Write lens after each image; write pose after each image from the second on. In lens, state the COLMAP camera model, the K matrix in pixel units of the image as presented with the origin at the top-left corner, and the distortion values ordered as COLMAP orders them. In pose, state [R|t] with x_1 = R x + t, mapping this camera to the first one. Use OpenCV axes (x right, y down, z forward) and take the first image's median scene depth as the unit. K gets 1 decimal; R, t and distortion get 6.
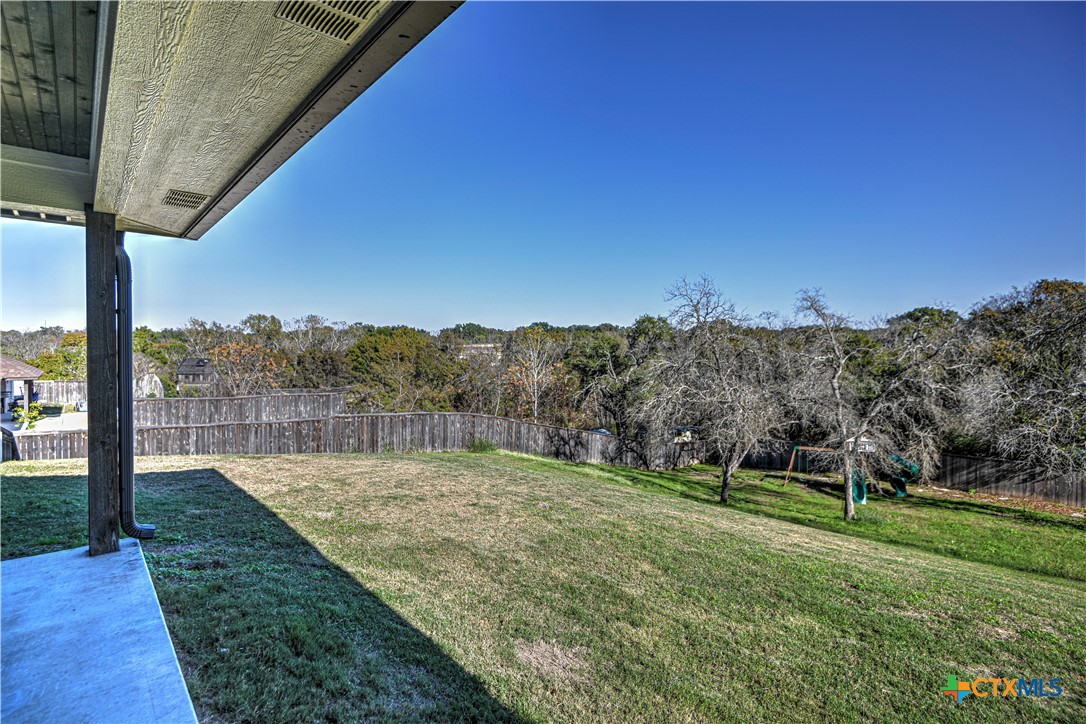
lens RADIAL K [[521.1, 0, 553.0], [0, 521.1, 354.3], [0, 0, 1]] dist [-0.002893, -0.003796]
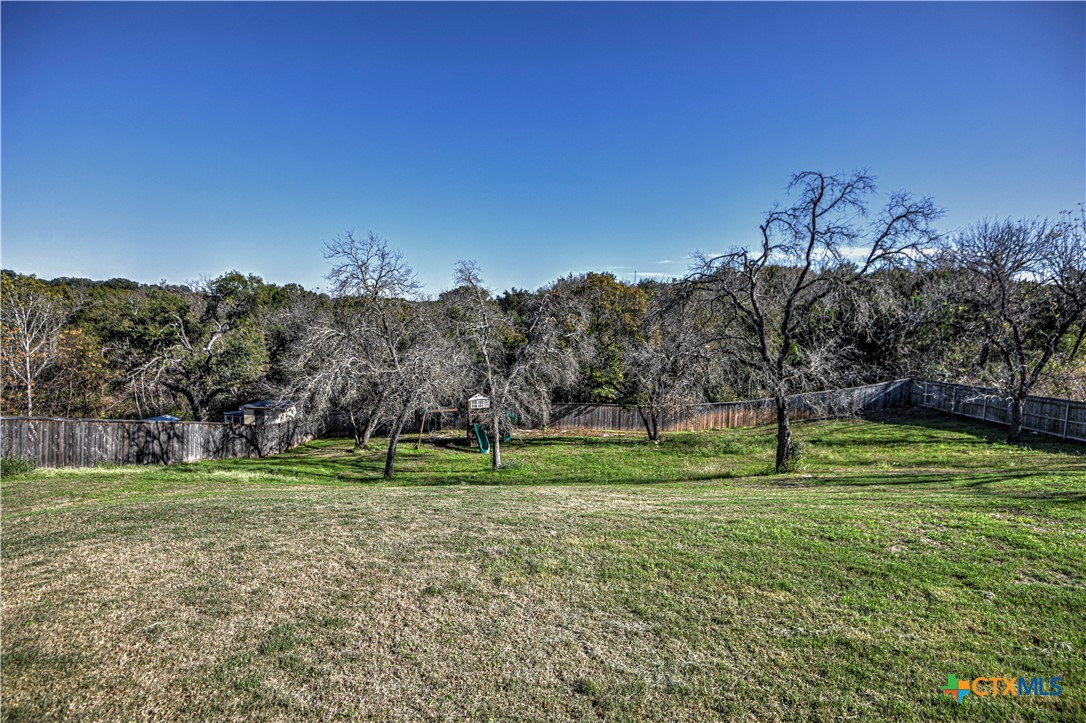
lens RADIAL K [[500.9, 0, 548.9], [0, 500.9, 357.1], [0, 0, 1]] dist [-0.002121, -0.000192]
pose [[0.682470, -0.035727, 0.730040, -0.103976], [-0.015894, 0.997843, 0.063691, 0.000714], [-0.730741, -0.055071, 0.680430, 0.130655]]
